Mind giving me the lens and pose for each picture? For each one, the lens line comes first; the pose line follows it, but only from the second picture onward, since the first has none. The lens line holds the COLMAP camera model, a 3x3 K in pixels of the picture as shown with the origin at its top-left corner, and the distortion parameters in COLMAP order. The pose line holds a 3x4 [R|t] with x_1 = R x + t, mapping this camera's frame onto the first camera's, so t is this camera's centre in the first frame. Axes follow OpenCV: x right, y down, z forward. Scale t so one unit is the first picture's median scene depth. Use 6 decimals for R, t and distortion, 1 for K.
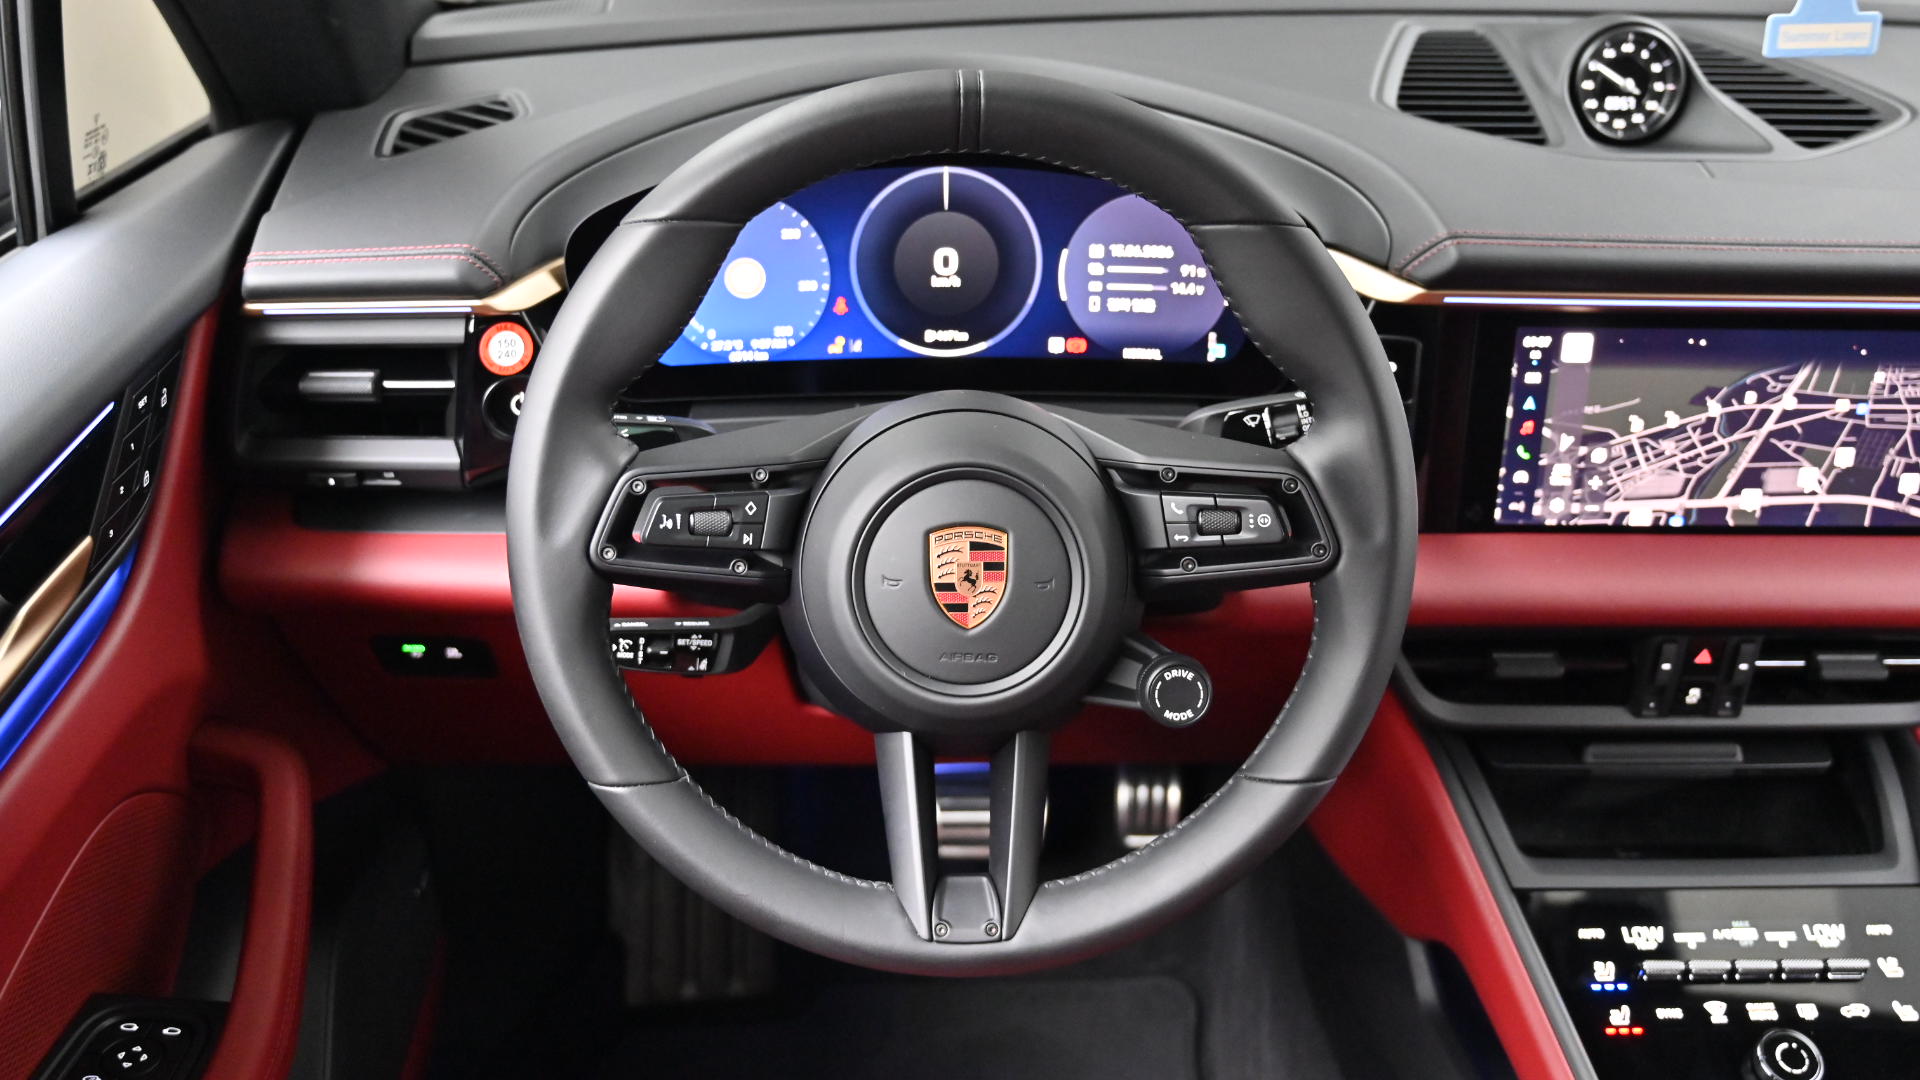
lens RADIAL K [[1709.9, 0, 967.0], [0, 1709.9, 538.5], [0, 0, 1]] dist [-0.010790, -0.000335]
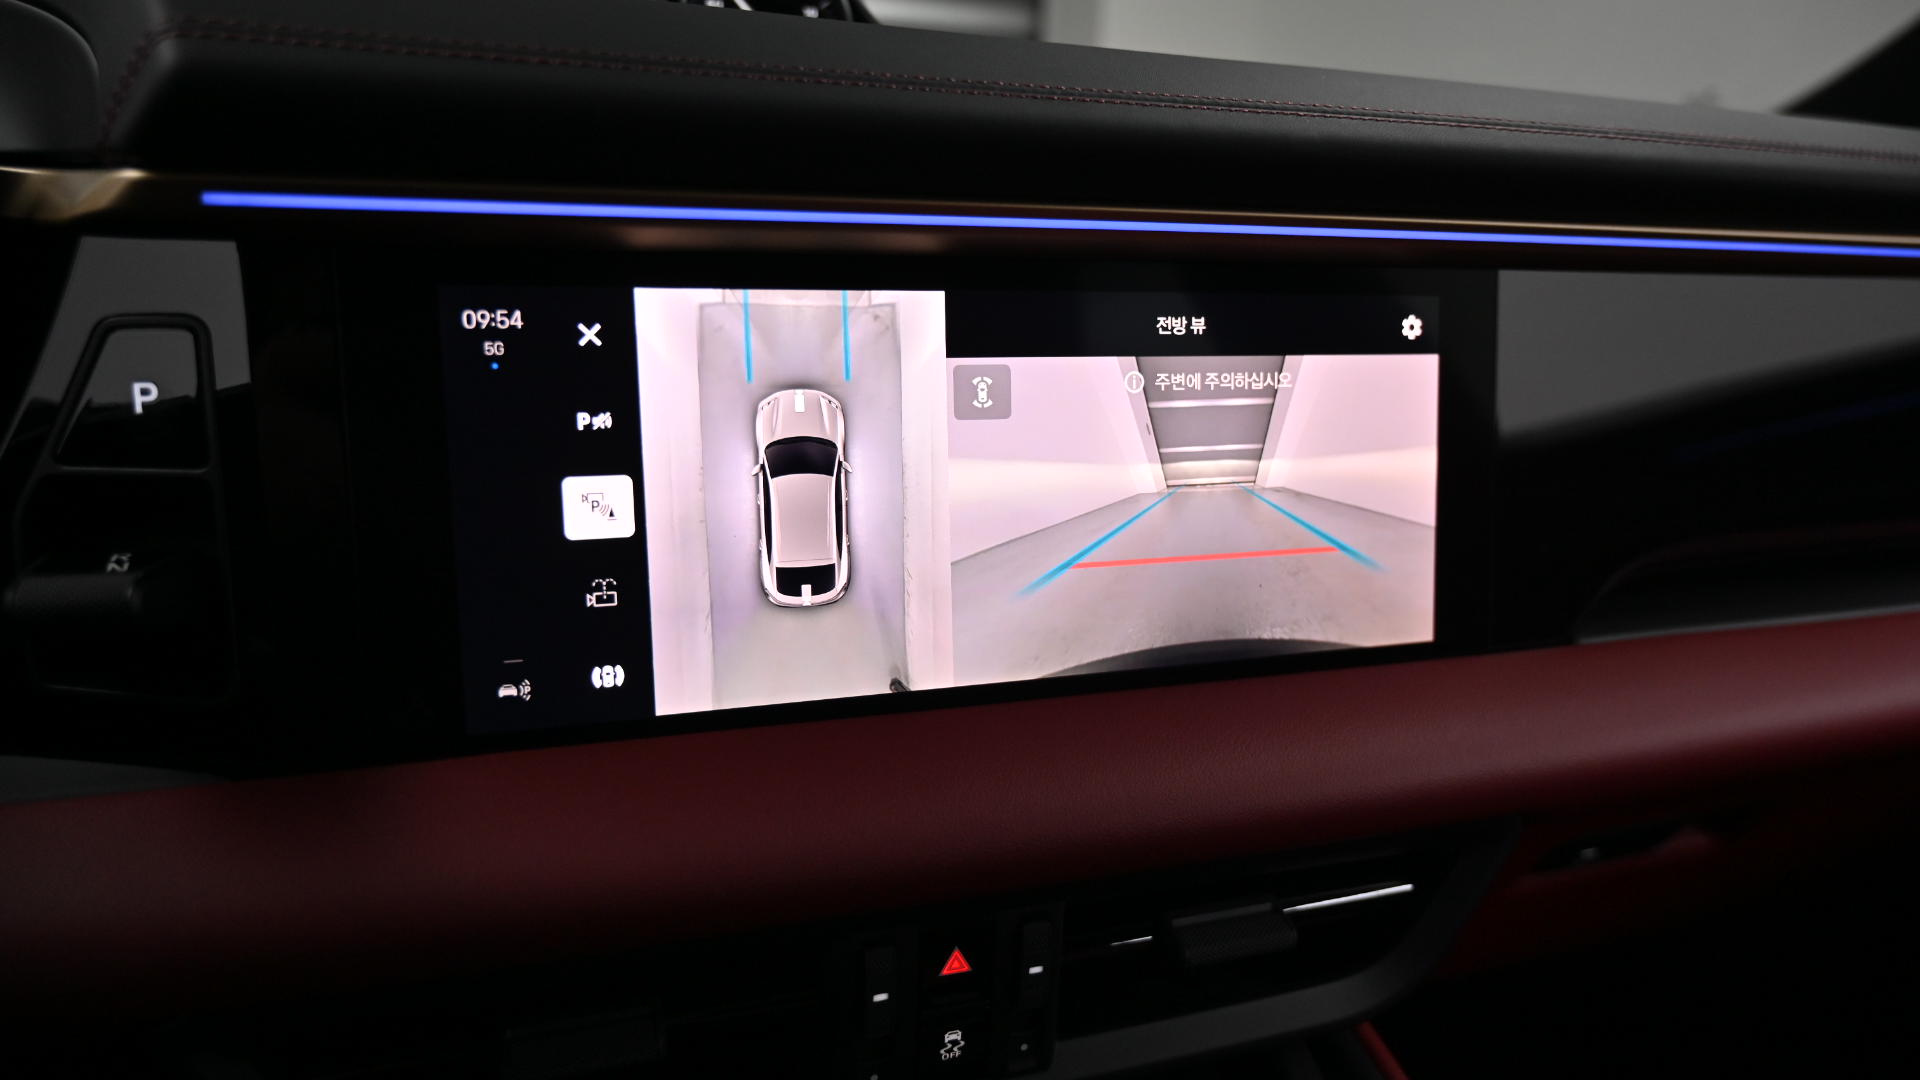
lens RADIAL K [[1259.6, 0, 967.4], [0, 1259.6, 560.3], [0, 0, 1]] dist [-0.014288, 0.003300]
pose [[0.954013, -0.070104, 0.291452, 0.352423], [0.122777, 0.978358, -0.166558, 0.018012], [-0.273468, 0.194682, 0.941974, 0.666152]]
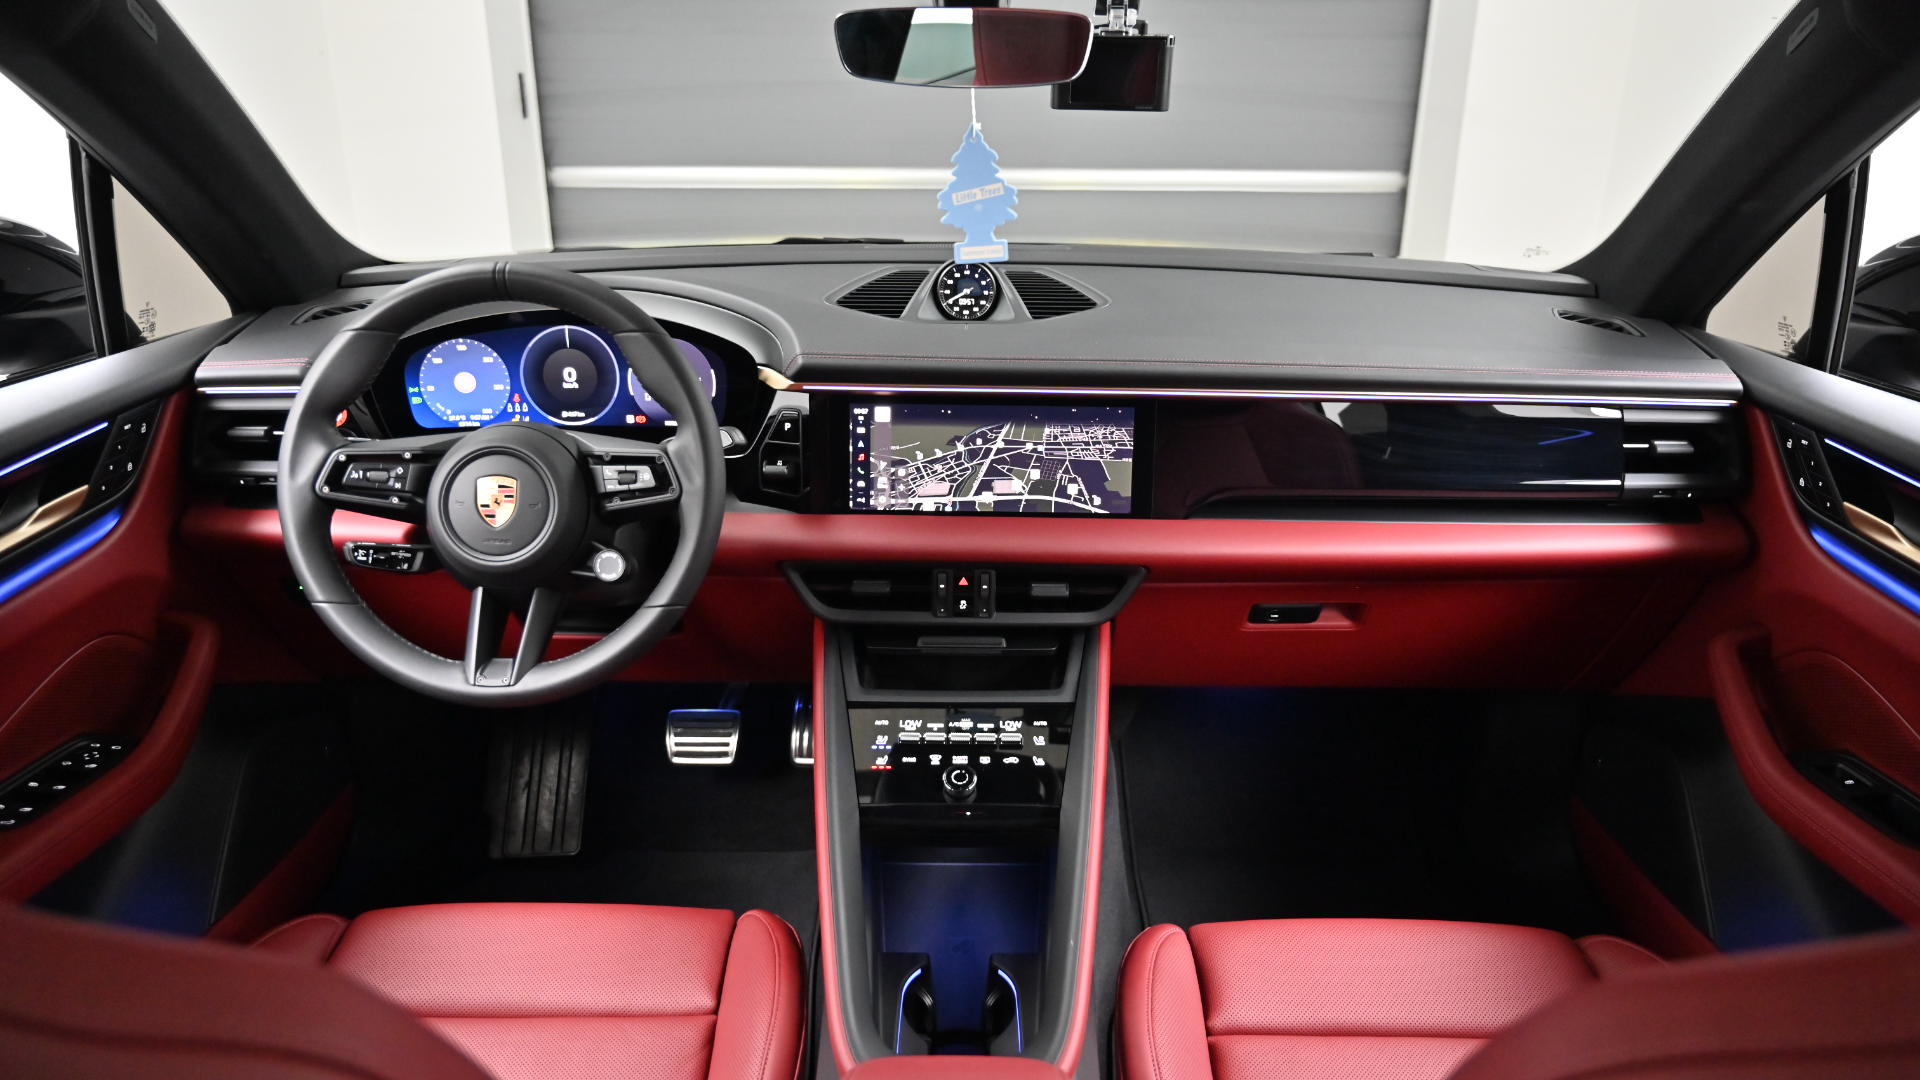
lens RADIAL K [[1259.6, 0, 952.9], [0, 1259.6, 527.4], [0, 0, 1]] dist [-0.014288, 0.003300]
pose [[0.999263, 0.003140, -0.038259, 0.491403], [-0.008567, 0.989753, -0.142533, 0.214427], [0.037419, 0.142756, 0.989050, -0.375268]]
